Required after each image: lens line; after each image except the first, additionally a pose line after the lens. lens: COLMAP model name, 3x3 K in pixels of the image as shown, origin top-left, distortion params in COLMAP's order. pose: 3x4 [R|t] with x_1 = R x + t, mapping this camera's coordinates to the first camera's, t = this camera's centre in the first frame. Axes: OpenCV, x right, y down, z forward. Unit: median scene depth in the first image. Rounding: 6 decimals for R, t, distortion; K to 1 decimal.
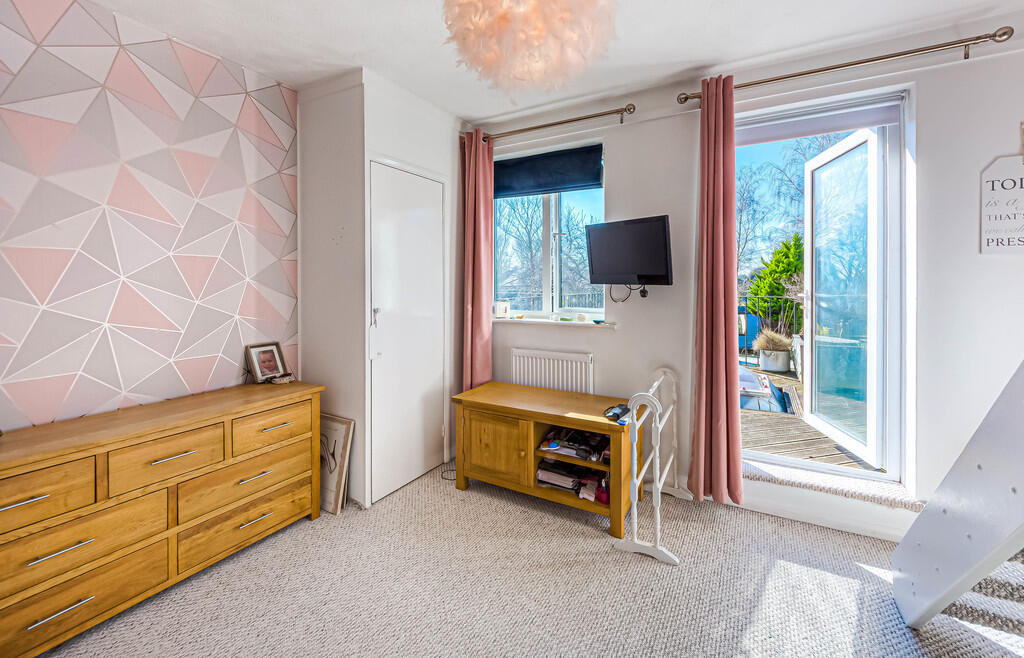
lens RADIAL K [[421.9, 0, 512.8], [0, 421.9, 286.1], [0, 0, 1]] dist [-0.000526, -0.000223]
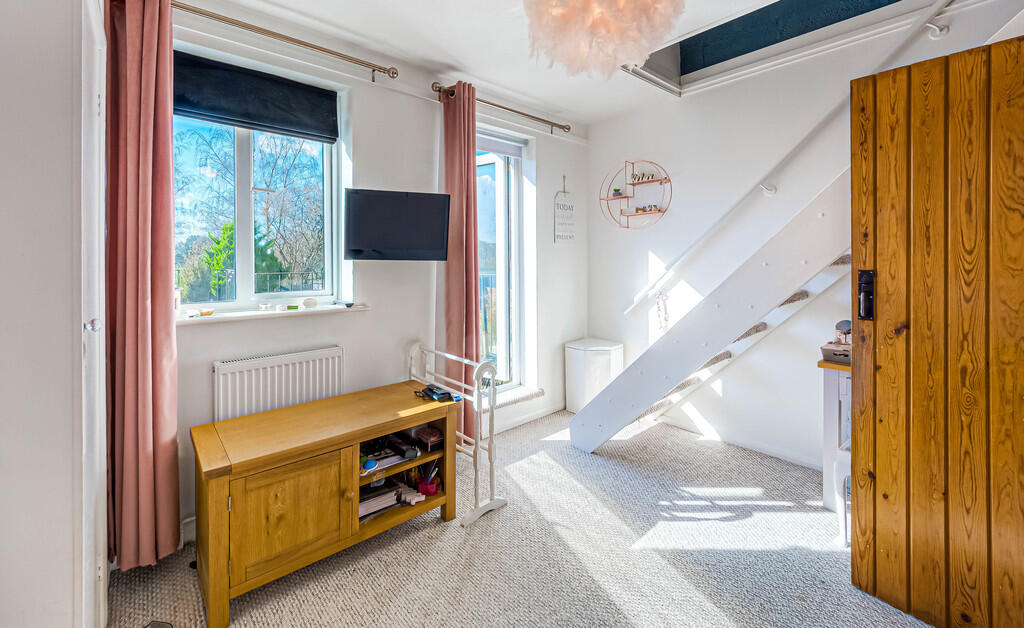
lens RADIAL K [[419.2, 0, 512.3], [0, 419.2, 259.1], [0, 0, 1]] dist [-0.001803, -0.000171]
pose [[0.330363, 0.000445, 0.943854, -0.560461], [0.007855, 0.999964, -0.003221, -0.001979], [-0.943821, 0.008478, 0.330347, 0.488178]]
